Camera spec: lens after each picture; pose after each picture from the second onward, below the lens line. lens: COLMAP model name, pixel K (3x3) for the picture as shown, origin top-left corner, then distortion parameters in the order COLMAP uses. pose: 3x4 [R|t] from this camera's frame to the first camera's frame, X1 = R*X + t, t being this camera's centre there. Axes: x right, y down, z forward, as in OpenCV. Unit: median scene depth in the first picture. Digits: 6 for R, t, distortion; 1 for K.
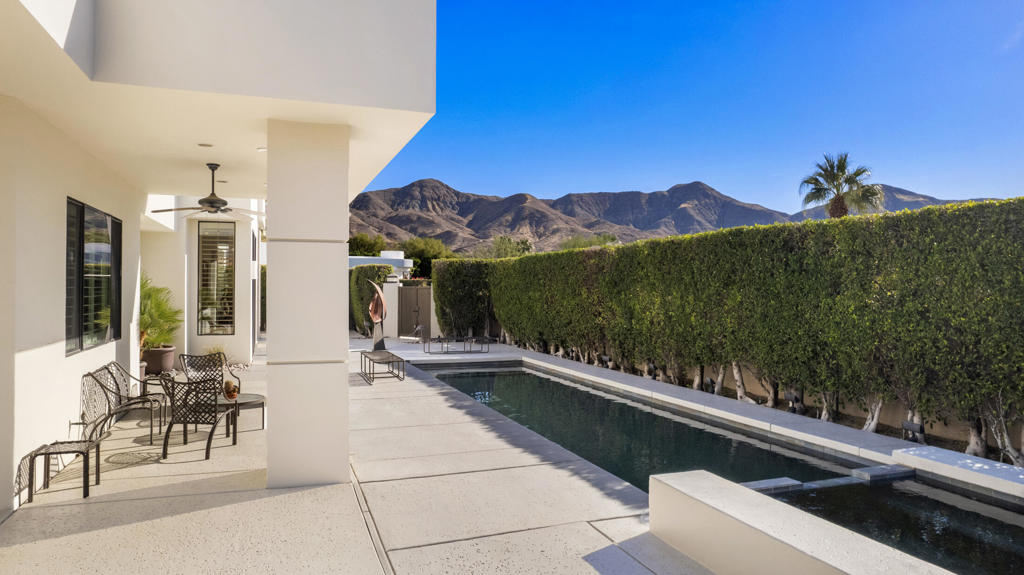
lens RADIAL K [[666.2, 0, 502.1], [0, 666.2, 287.4], [0, 0, 1]] dist [-0.065379, 0.055696]
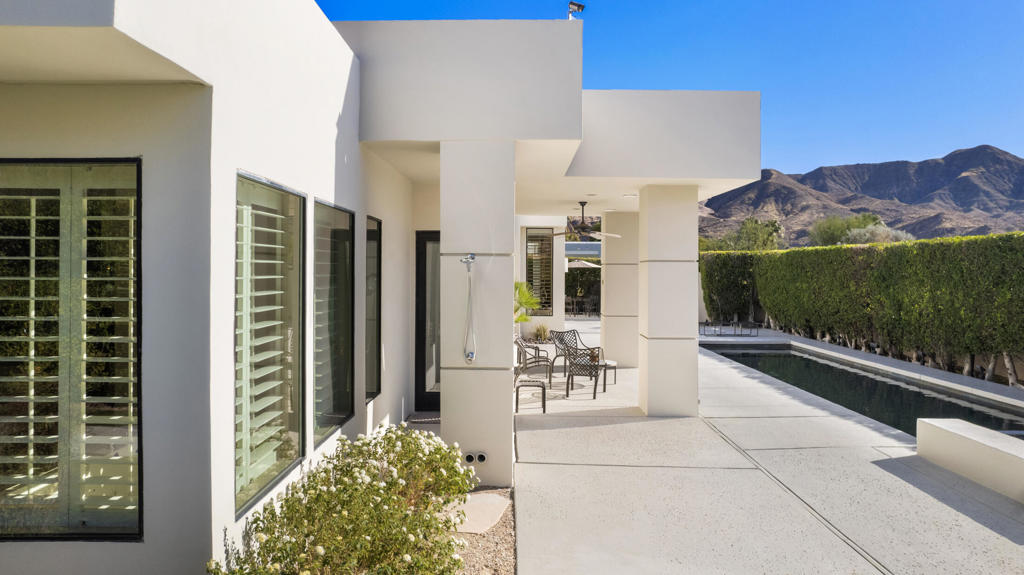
lens RADIAL K [[666.2, 0, 502.7], [0, 666.2, 268.0], [0, 0, 1]] dist [-0.065379, 0.055696]
pose [[0.939793, 0.001442, -0.341742, -0.035549], [-0.001398, 0.999999, 0.000375, -0.014526], [0.341742, 0.000125, 0.939794, -0.164585]]
